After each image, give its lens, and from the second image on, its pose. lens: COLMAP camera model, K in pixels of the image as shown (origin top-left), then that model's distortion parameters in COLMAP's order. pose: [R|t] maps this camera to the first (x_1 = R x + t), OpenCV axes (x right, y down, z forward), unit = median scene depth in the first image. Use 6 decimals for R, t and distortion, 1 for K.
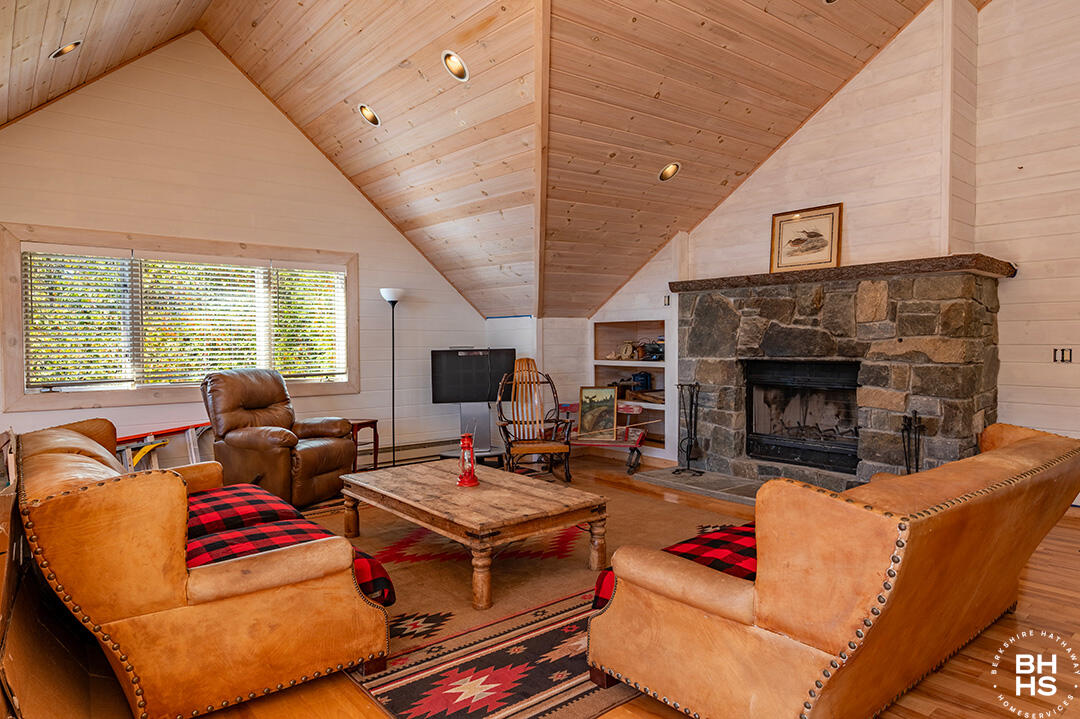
lens RADIAL K [[665.7, 0, 540.0], [0, 665.7, 359.5], [0, 0, 1]] dist [-0.003847, -0.000935]
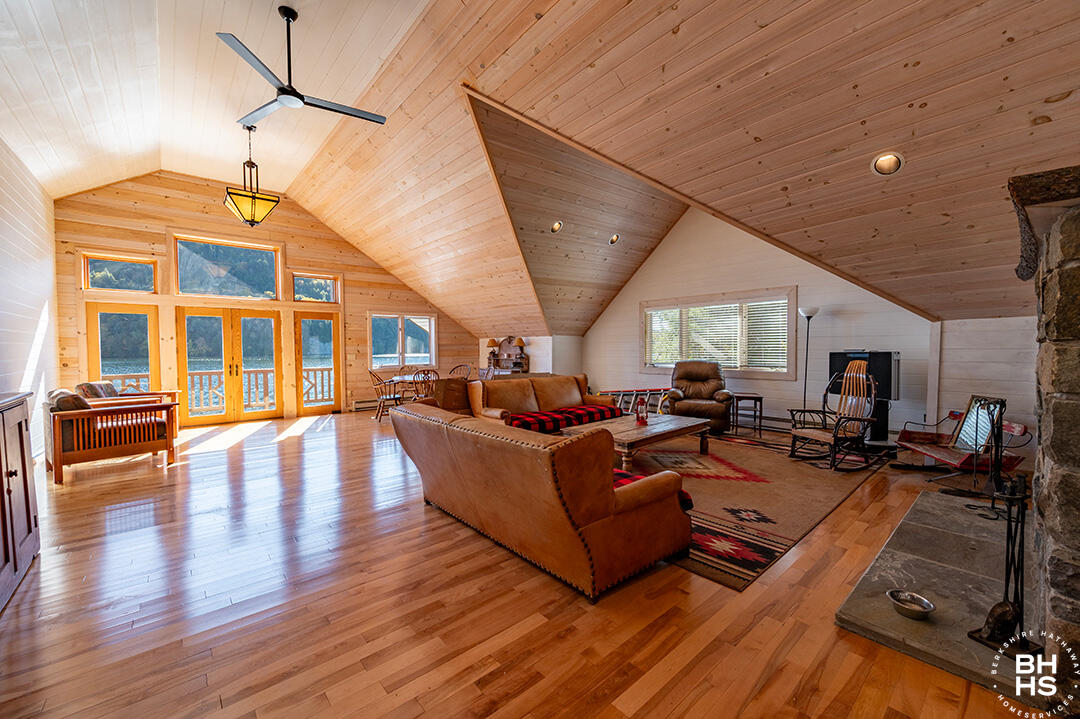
lens RADIAL K [[428.3, 0, 540.0], [0, 428.3, 359.5], [0, 0, 1]] dist [0.000817, 0.000062]
pose [[0.024901, 0.033242, -0.999137, 0.691458], [-0.017514, 0.999308, 0.032811, -0.018304], [0.999536, 0.016682, 0.025466, 0.442158]]
